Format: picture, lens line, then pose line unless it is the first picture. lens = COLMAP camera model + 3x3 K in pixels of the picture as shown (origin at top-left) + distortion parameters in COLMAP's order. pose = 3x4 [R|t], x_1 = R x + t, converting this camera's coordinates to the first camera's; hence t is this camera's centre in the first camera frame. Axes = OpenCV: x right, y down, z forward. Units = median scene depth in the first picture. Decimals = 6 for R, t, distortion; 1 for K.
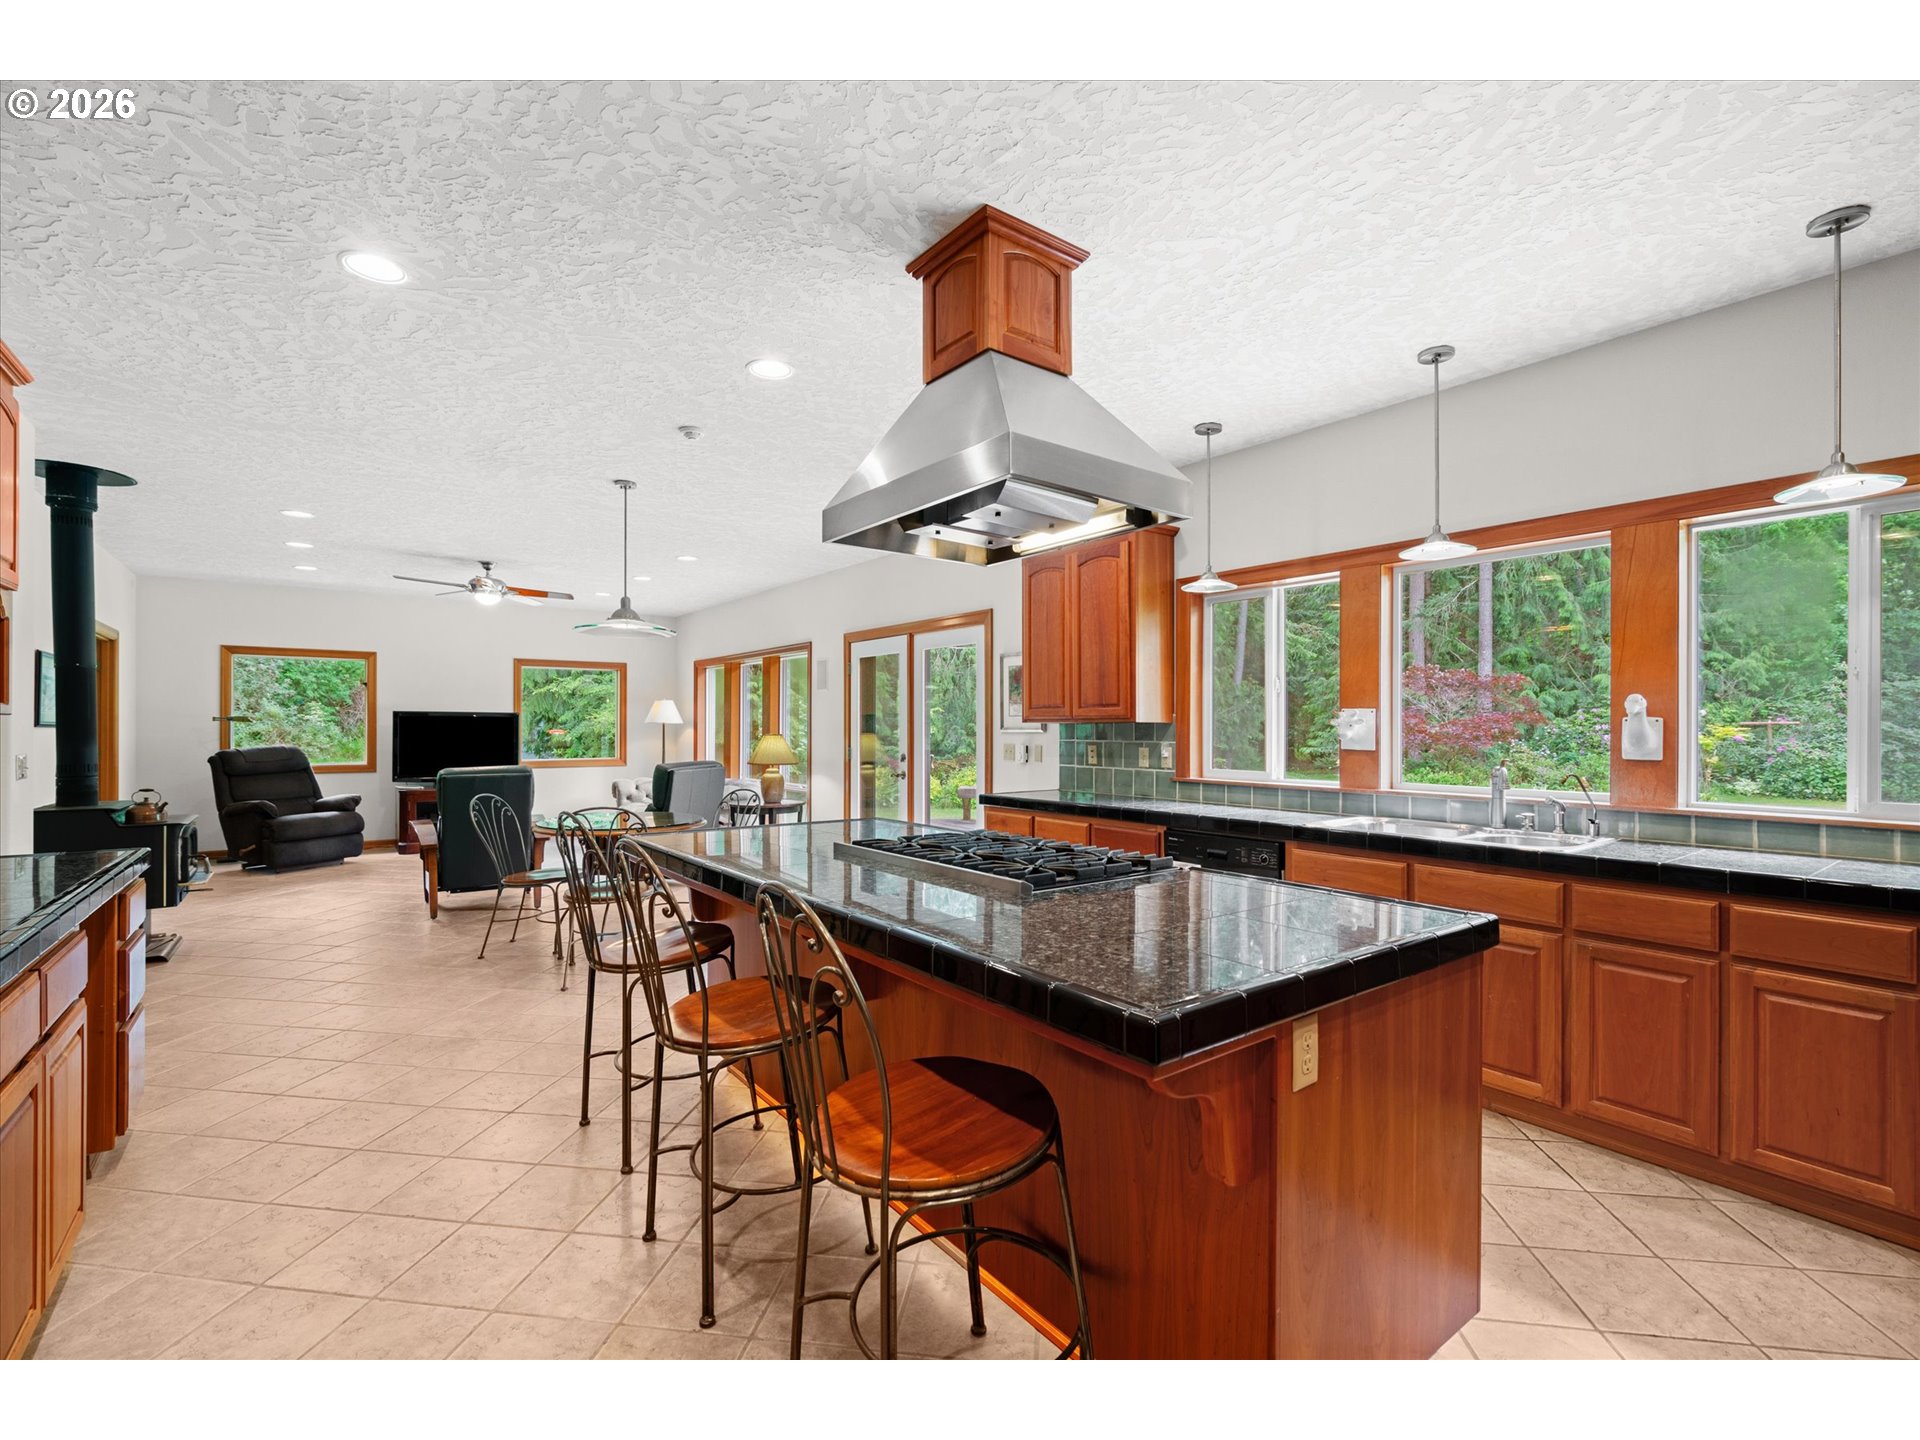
lens RADIAL K [[890.3, 0, 935.2], [0, 890.3, 727.9], [0, 0, 1]] dist [0.021197, 0.000404]
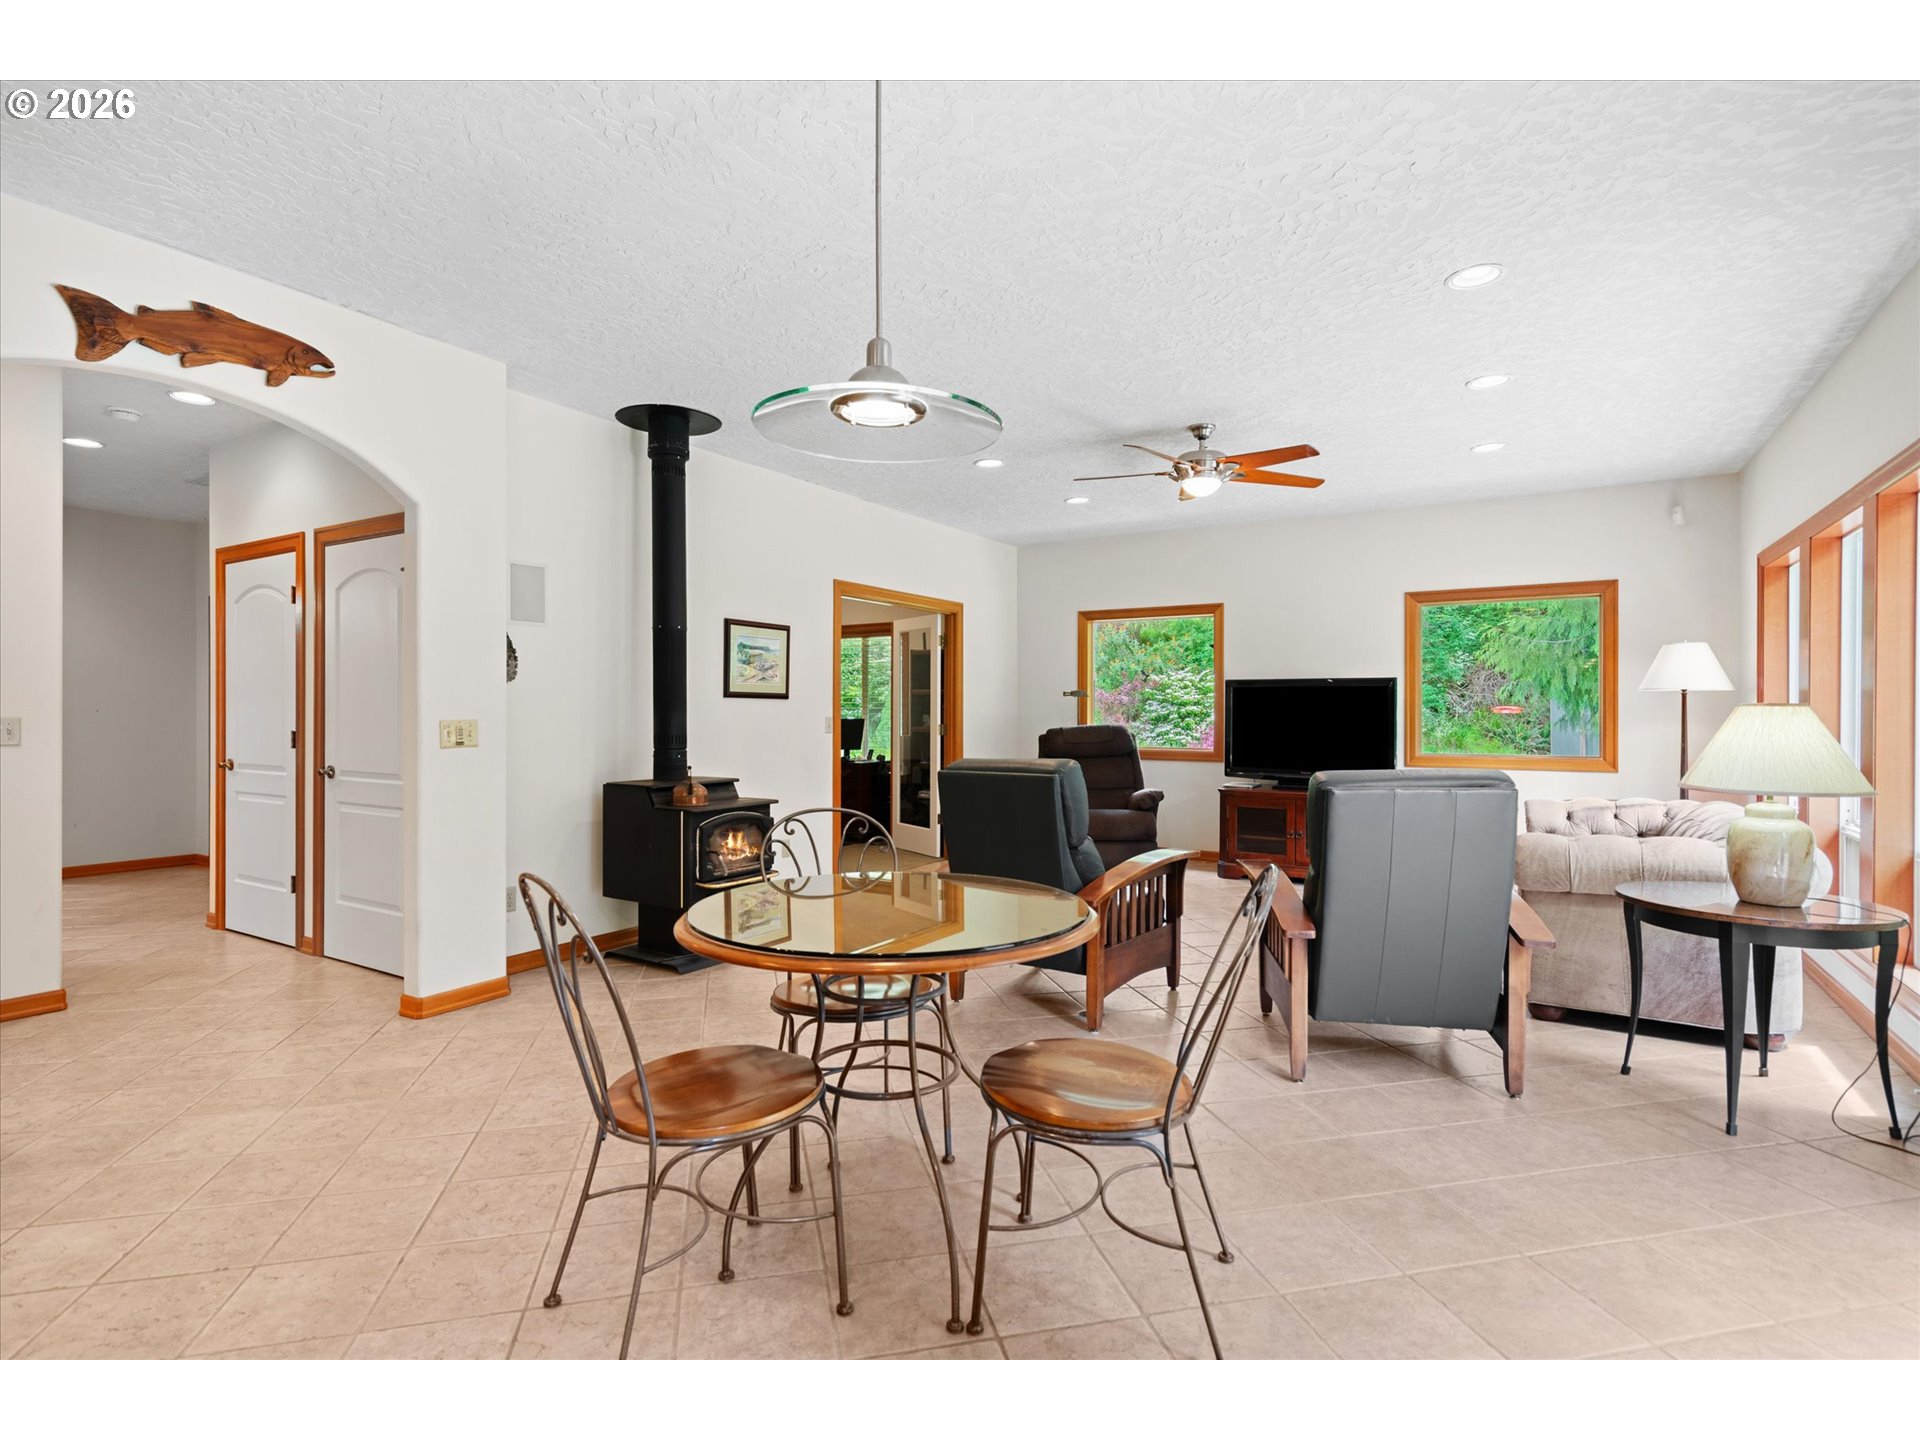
lens RADIAL K [[892.4, 0, 957.4], [0, 892.4, 725.5], [0, 0, 1]] dist [-0.003147, 0.001158]
pose [[0.356700, 0.012884, -0.934130, 0.023305], [-0.002460, 0.999914, 0.012852, 0.025869], [0.934216, -0.002287, 0.356701, 1.439471]]
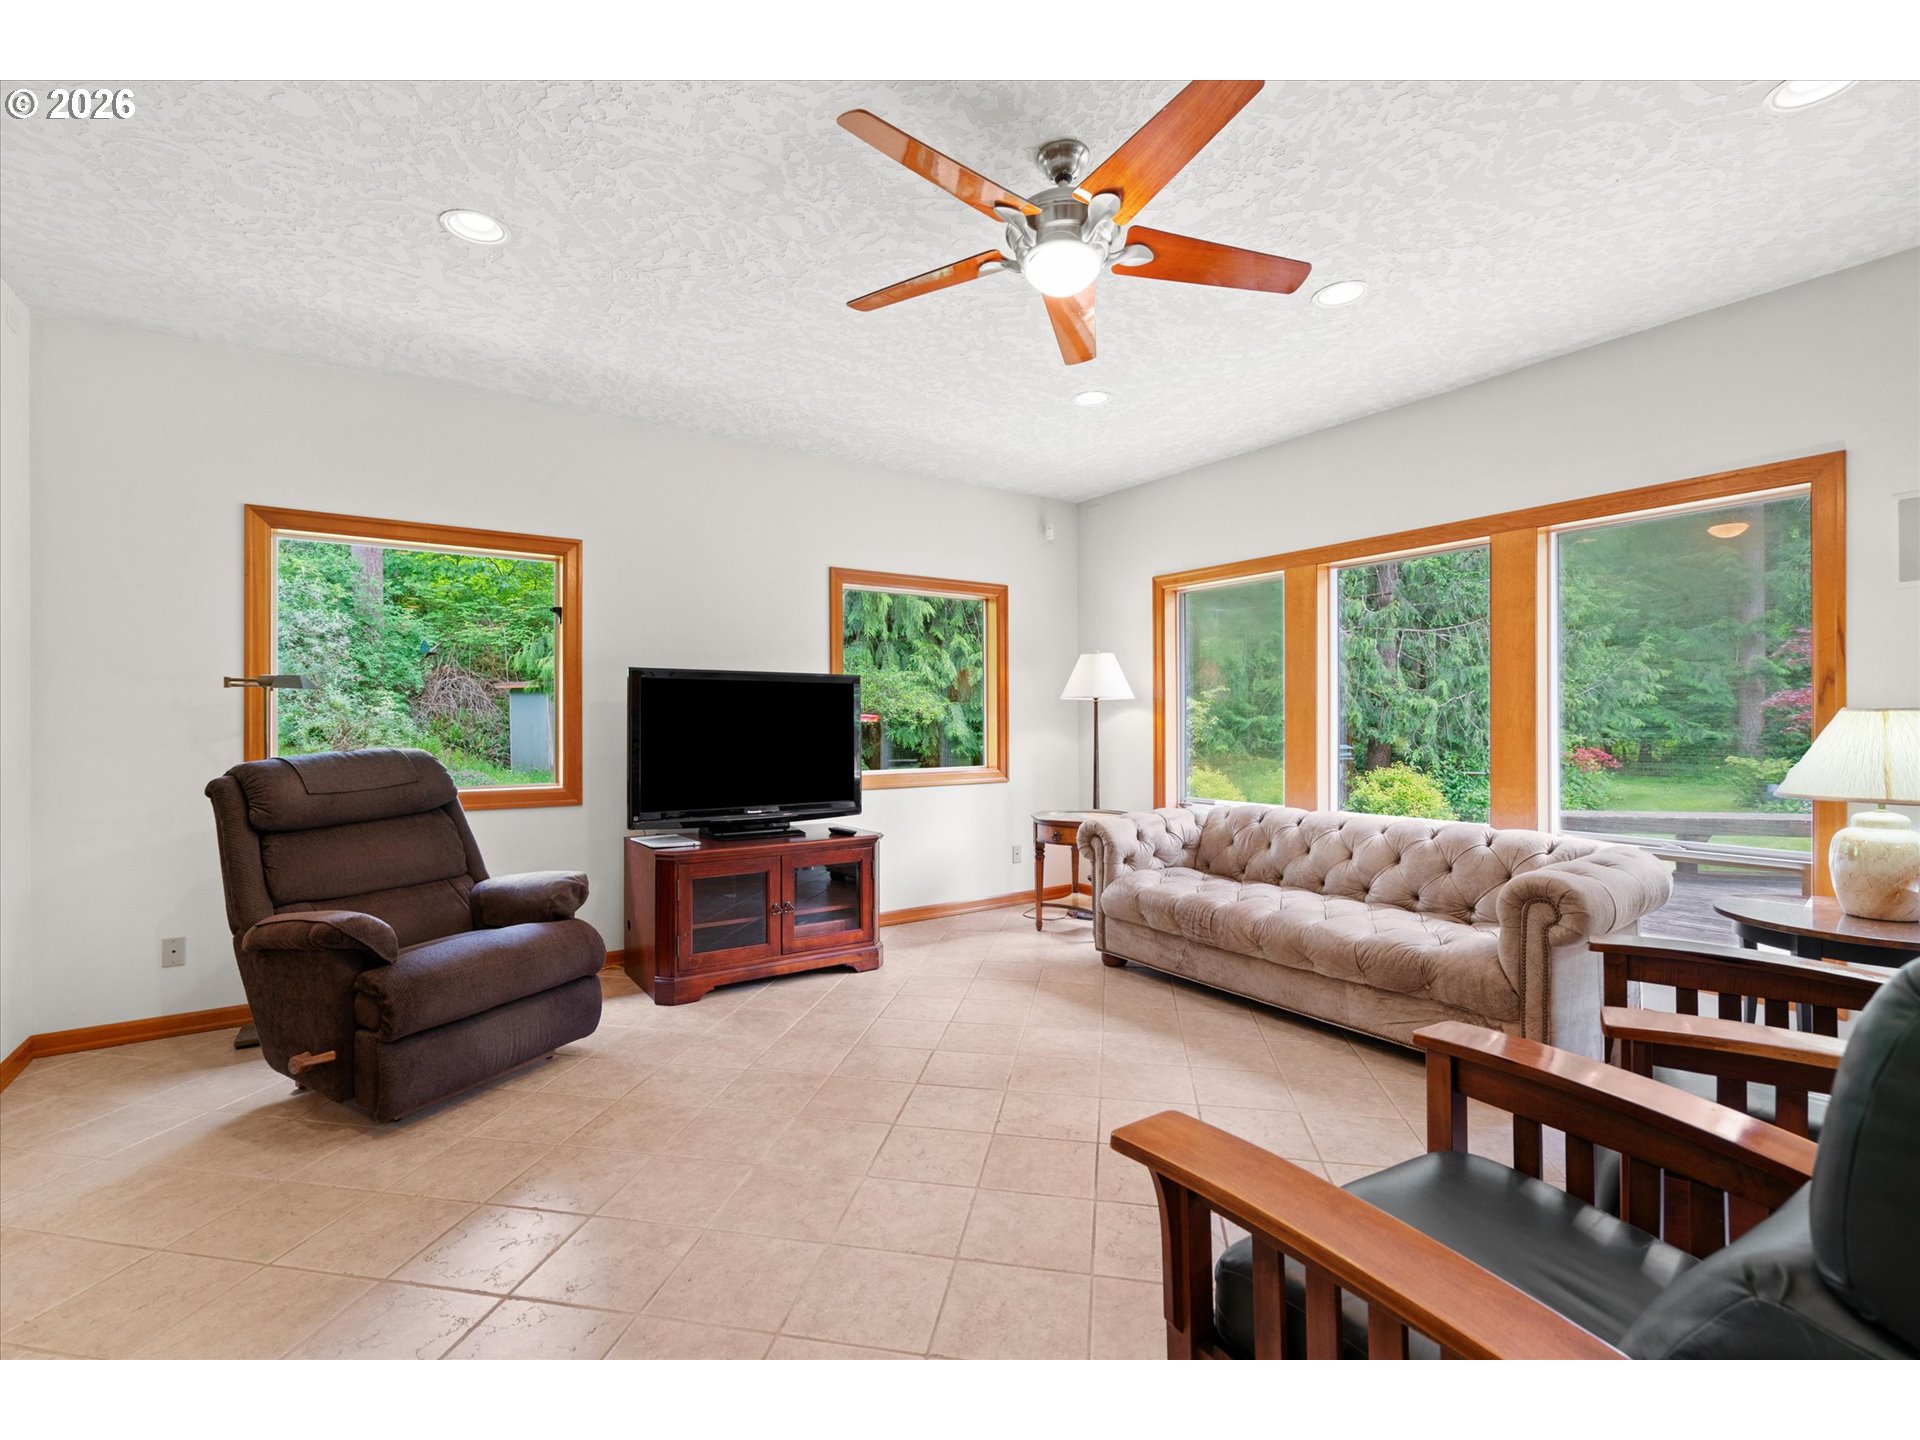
lens RADIAL K [[892.4, 0, 957.4], [0, 892.4, 725.5], [0, 0, 1]] dist [-0.003147, 0.001158]
pose [[0.999773, -0.005381, -0.020597, -1.171537], [0.005445, 0.999980, 0.003085, 0.023888], [0.020580, -0.003196, 0.999783, 1.531458]]
